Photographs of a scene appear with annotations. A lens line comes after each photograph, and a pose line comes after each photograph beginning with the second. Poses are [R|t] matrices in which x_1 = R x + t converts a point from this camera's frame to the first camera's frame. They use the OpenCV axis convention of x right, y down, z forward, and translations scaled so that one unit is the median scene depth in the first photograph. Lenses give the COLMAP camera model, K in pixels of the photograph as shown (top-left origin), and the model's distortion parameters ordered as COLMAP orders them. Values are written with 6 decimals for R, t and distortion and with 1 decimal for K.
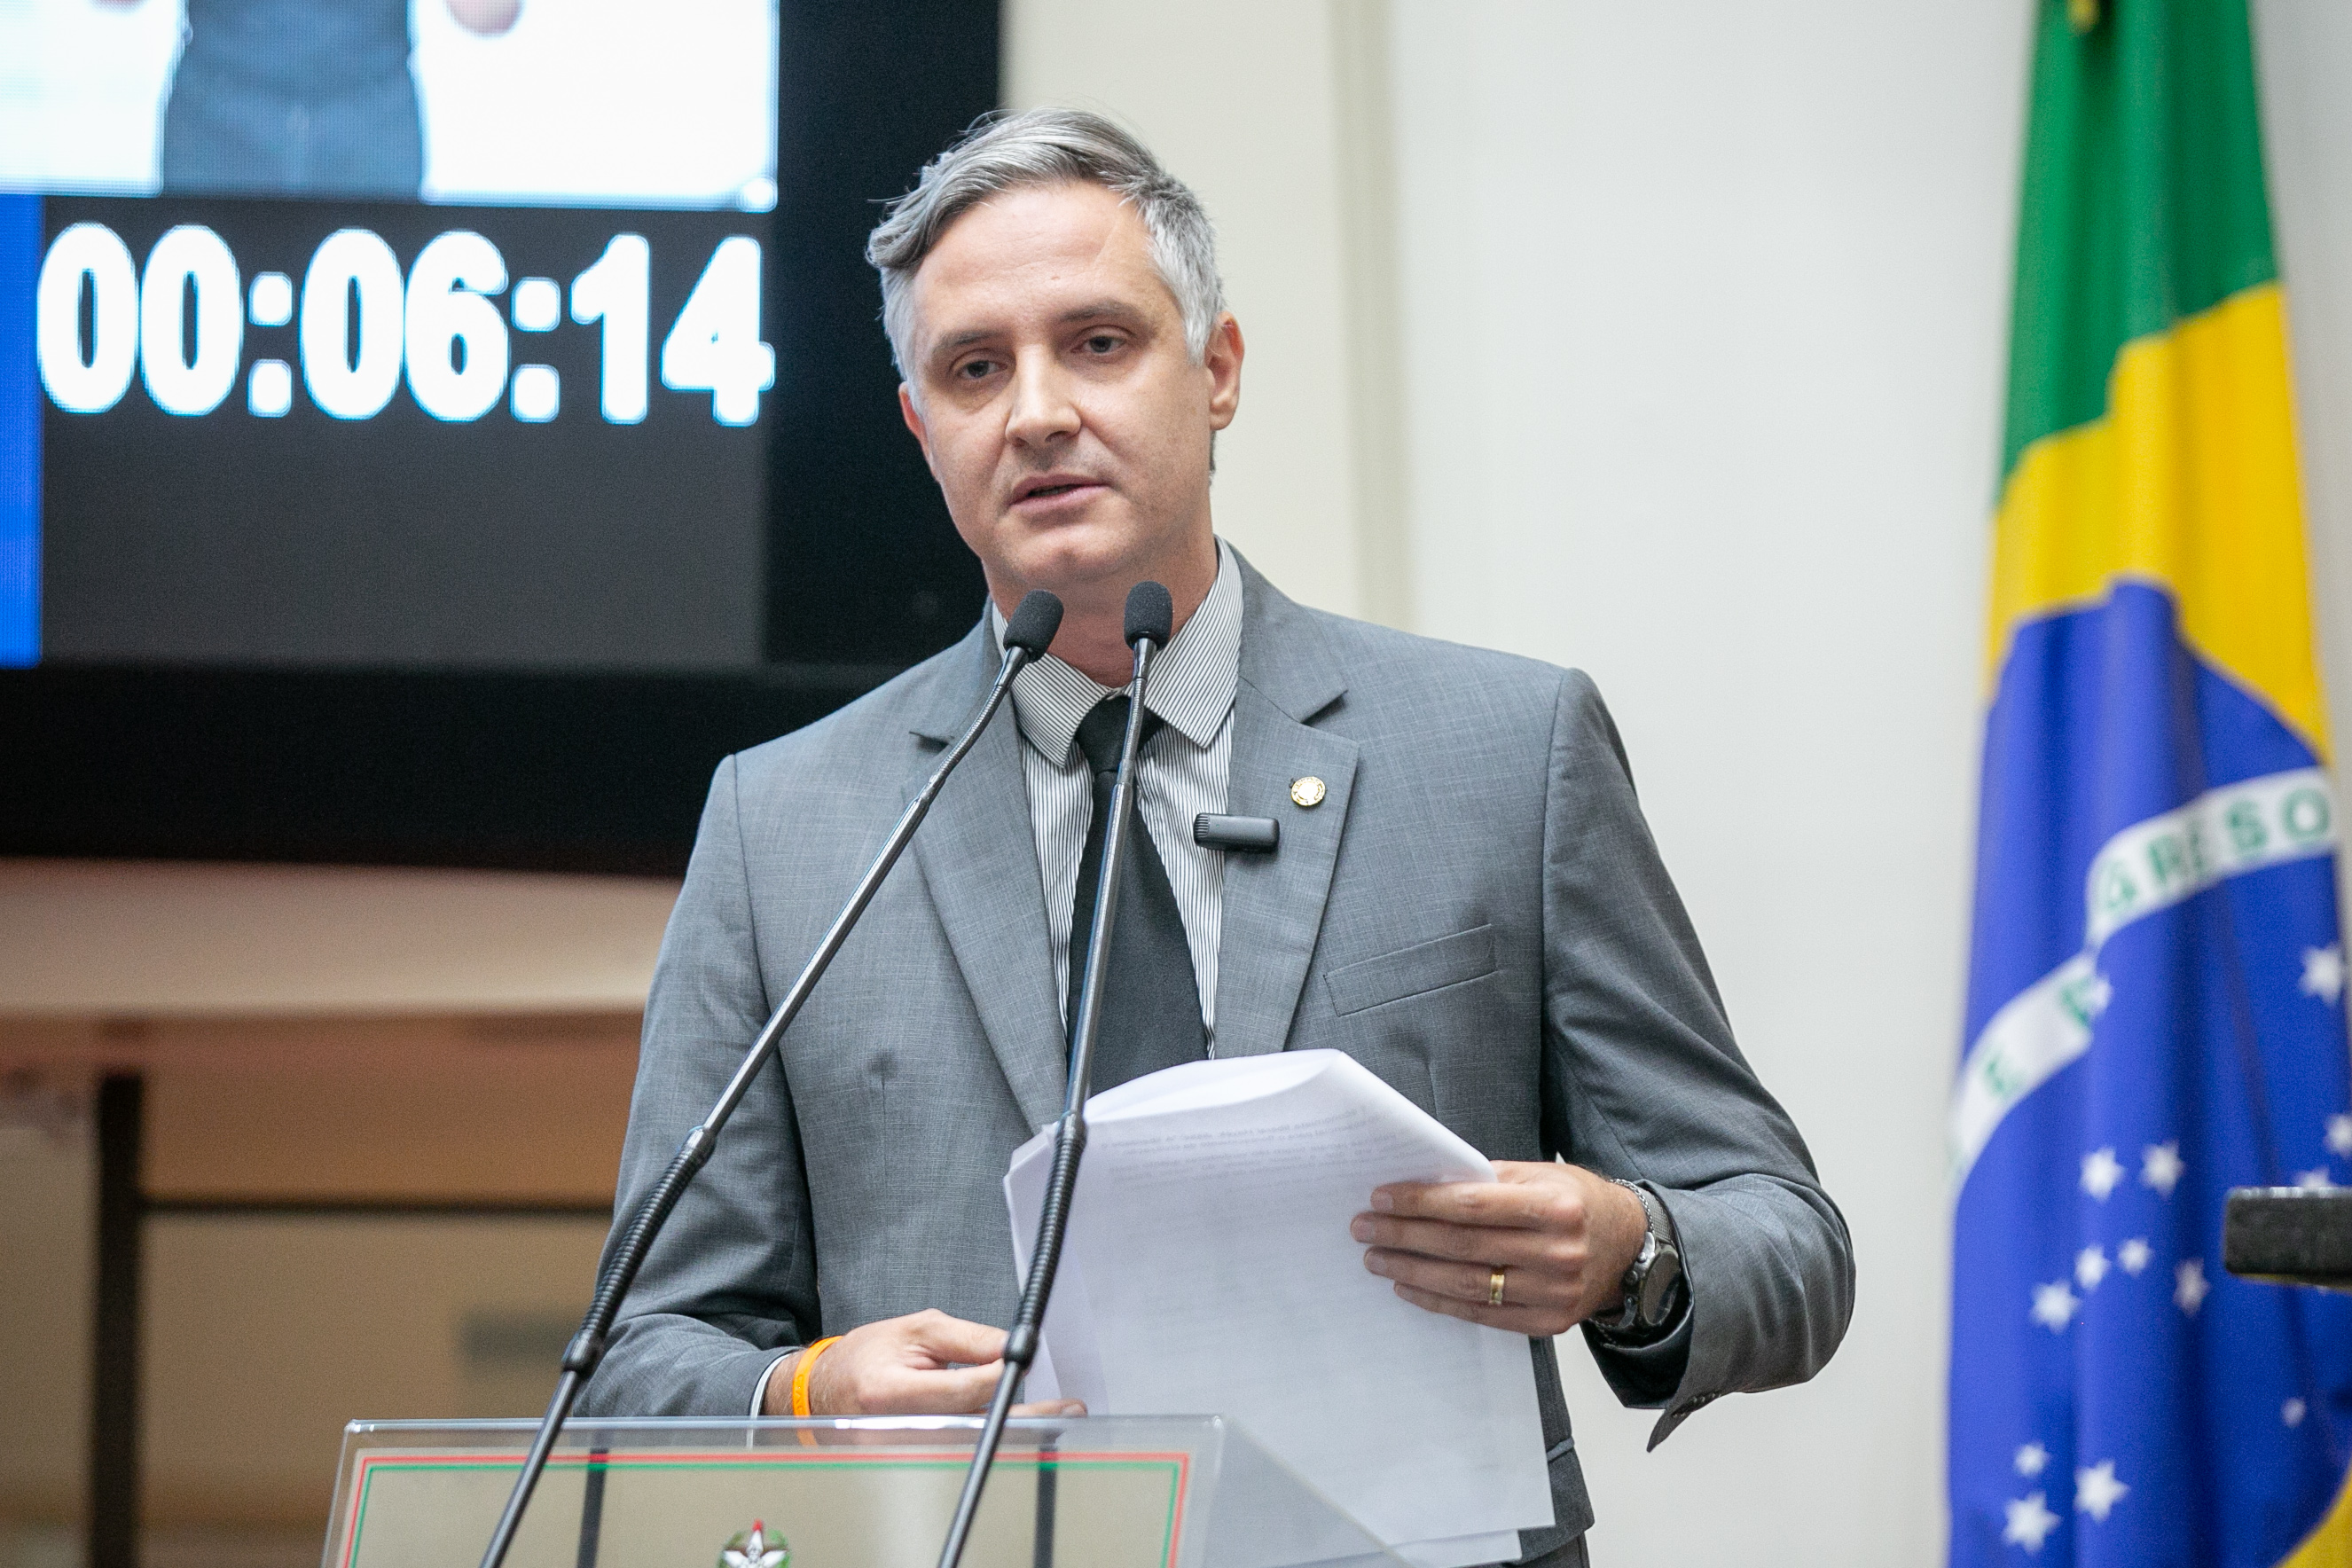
lens RADIAL K [[9593.8, 0, 1176.0], [0, 9593.8, 784.0], [0, 0, 1]] dist [0.060855, 0.175212]
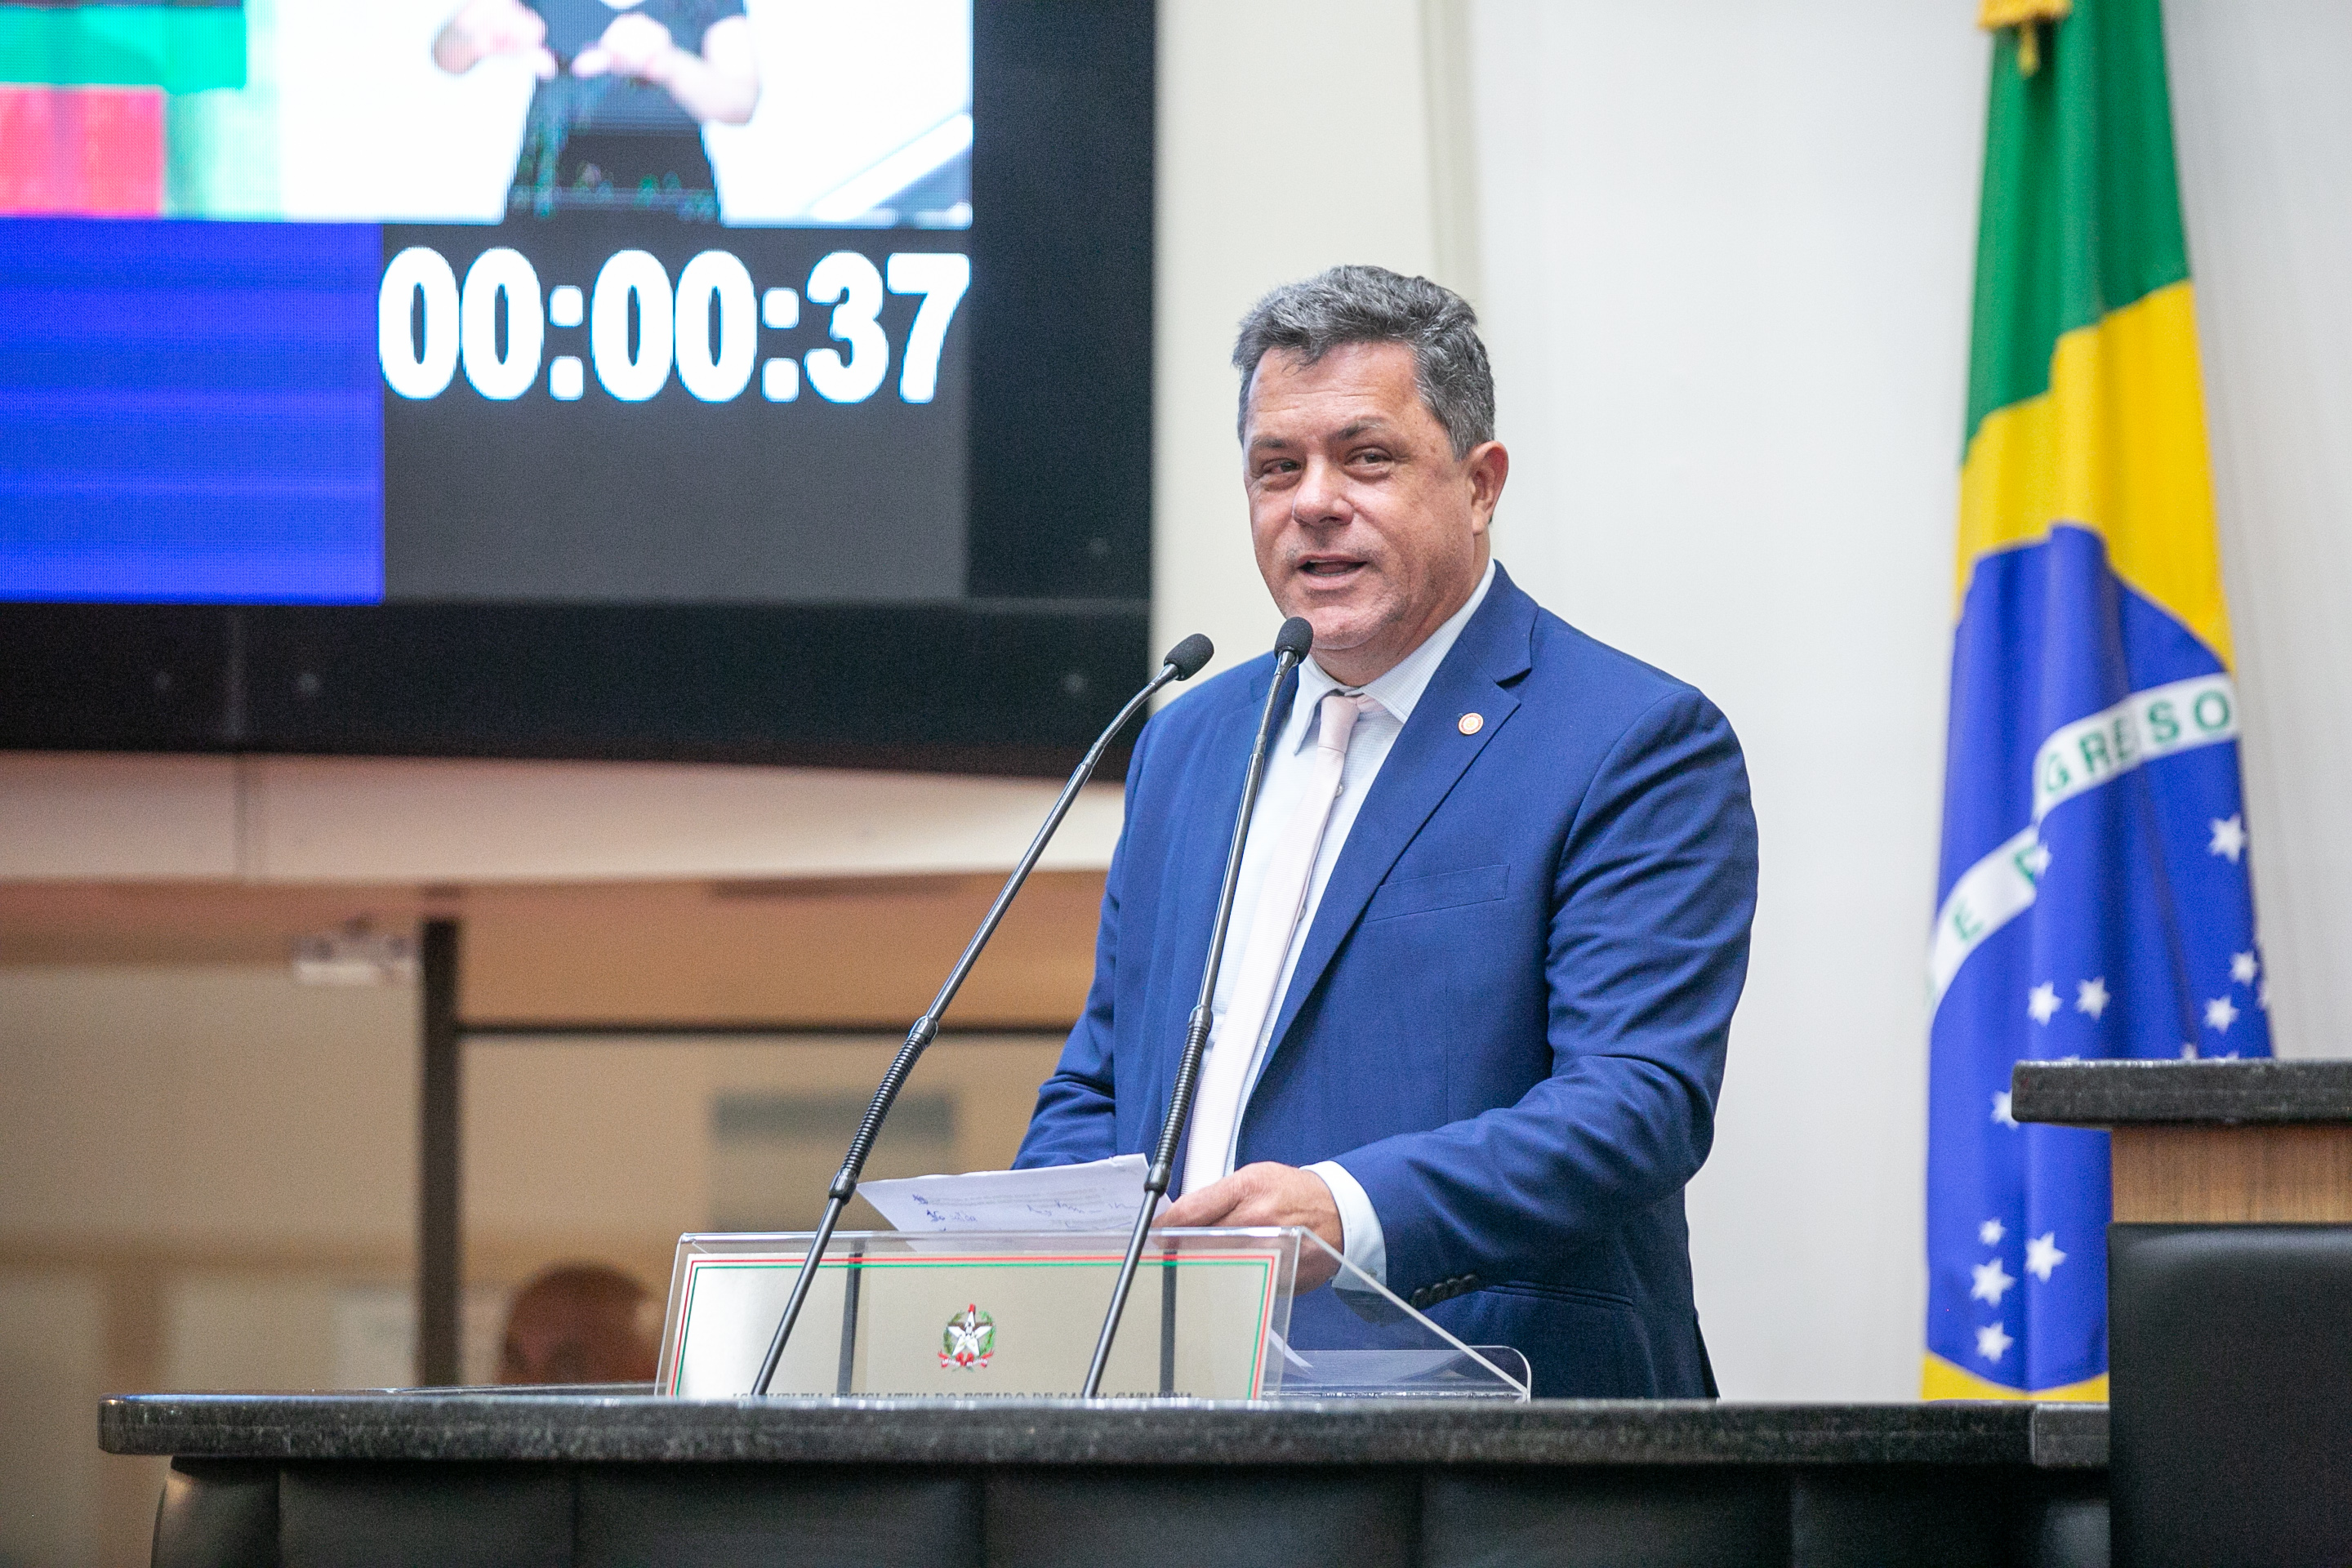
lens RADIAL K [[10290.8, 0, 1176.0], [0, 10290.8, 784.0], [0, 0, 1]] dist [0.229646, 7.464684]
pose [[0.999684, -0.009884, -0.023110, 0.014629], [0.010628, 0.999422, 0.032286, -0.031829], [0.022778, -0.032522, 0.999211, -0.335277]]
